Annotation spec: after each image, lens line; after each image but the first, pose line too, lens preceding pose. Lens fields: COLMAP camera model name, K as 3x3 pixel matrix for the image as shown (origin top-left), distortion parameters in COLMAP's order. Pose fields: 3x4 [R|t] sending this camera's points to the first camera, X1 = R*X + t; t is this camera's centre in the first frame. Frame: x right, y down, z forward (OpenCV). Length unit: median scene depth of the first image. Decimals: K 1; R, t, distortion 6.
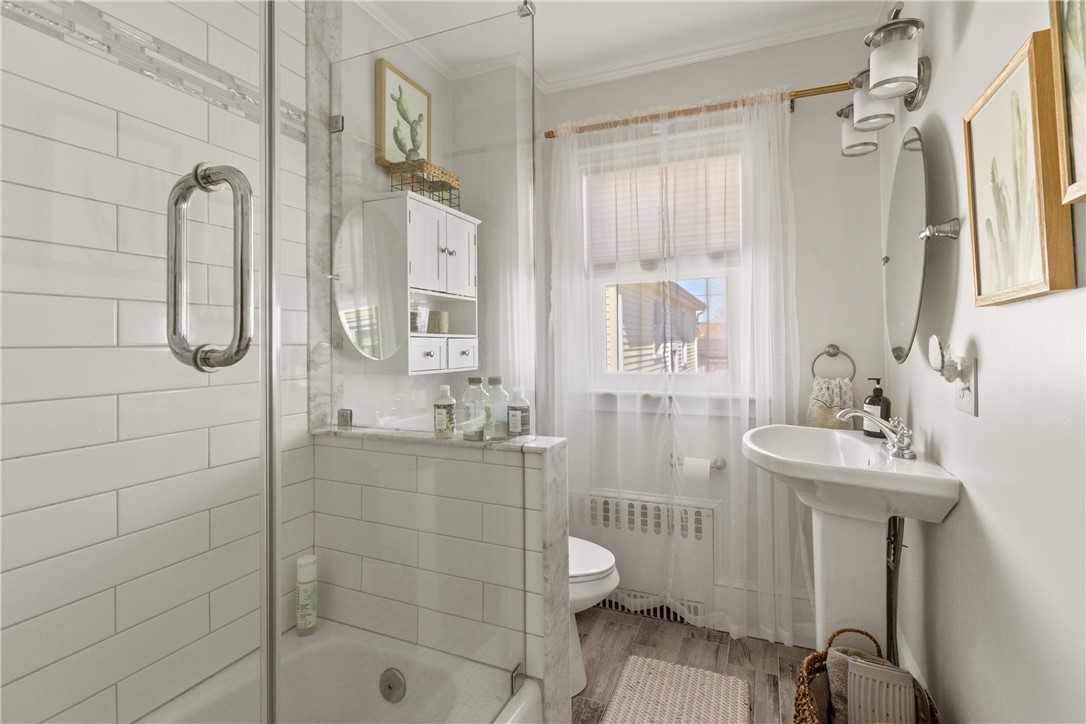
lens RADIAL K [[523.3, 0, 540.7], [0, 523.3, 338.7], [0, 0, 1]] dist [-0.000973, -0.004945]
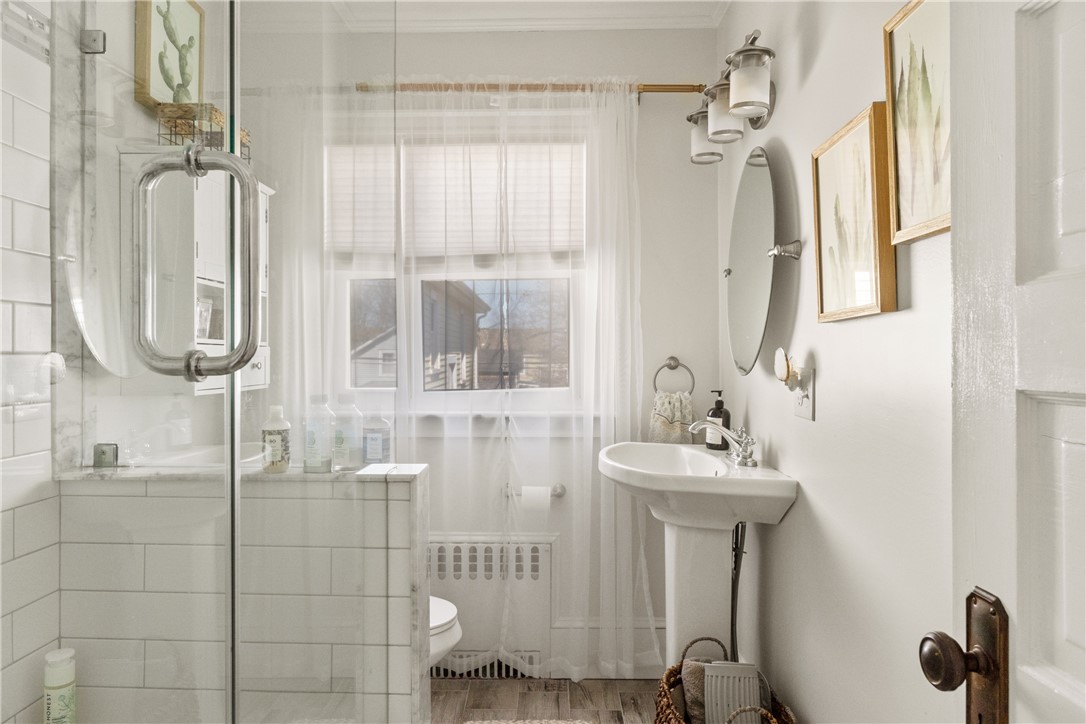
lens RADIAL K [[700.1, 0, 543.5], [0, 700.1, 360.0], [0, 0, 1]] dist [-0.024171, 0.007603]
pose [[0.923584, 0.002354, 0.383389, -0.185956], [-0.008295, 0.999870, 0.013844, 0.001980], [-0.383307, -0.015966, 0.923483, -0.106534]]
